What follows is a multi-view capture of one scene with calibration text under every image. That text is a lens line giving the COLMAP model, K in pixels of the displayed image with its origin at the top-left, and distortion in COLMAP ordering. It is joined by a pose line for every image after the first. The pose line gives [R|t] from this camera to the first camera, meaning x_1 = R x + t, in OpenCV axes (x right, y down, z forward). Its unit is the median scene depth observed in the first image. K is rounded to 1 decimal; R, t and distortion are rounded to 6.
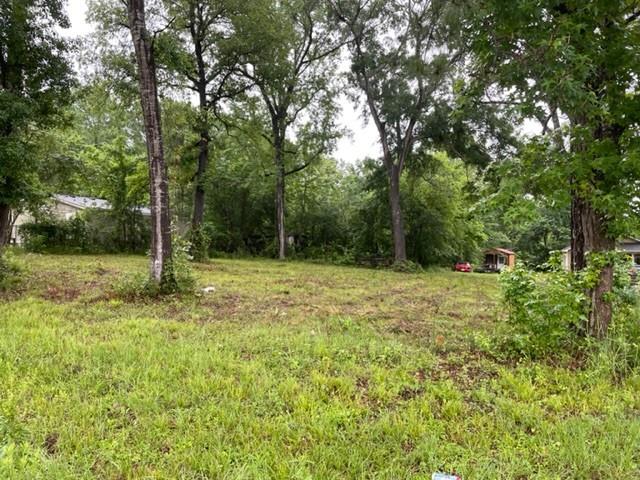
lens RADIAL K [[475.8, 0, 314.6], [0, 475.8, 234.2], [0, 0, 1]] dist [0.084154, -0.110572]
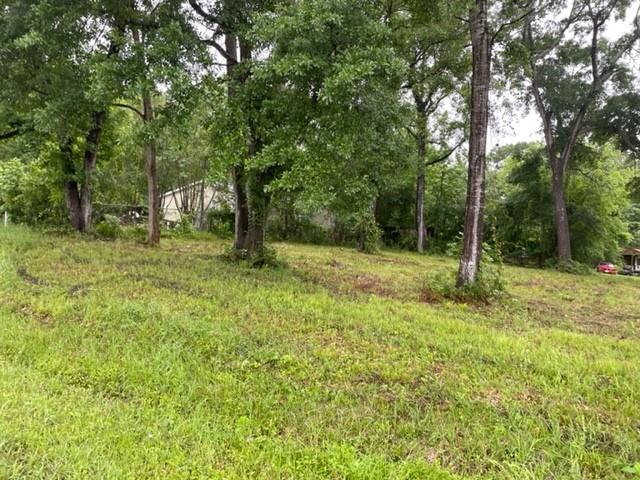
lens RADIAL K [[475.8, 0, 321.3], [0, 475.8, 232.0], [0, 0, 1]] dist [0.084154, -0.110572]
pose [[0.987995, 0.037806, -0.149787, -0.157301], [-0.034821, 0.999140, 0.022506, -0.005477], [0.150509, -0.017020, 0.988462, -0.001750]]
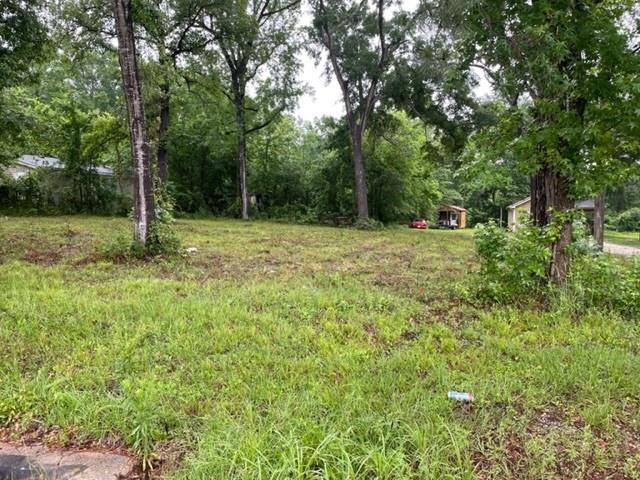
lens RADIAL K [[475.8, 0, 323.2], [0, 475.8, 233.4], [0, 0, 1]] dist [0.084154, -0.110572]
pose [[0.993997, -0.015424, 0.108311, -0.018665], [0.006161, 0.996332, 0.085347, -0.001950], [-0.109230, -0.084167, 0.990447, -0.014823]]
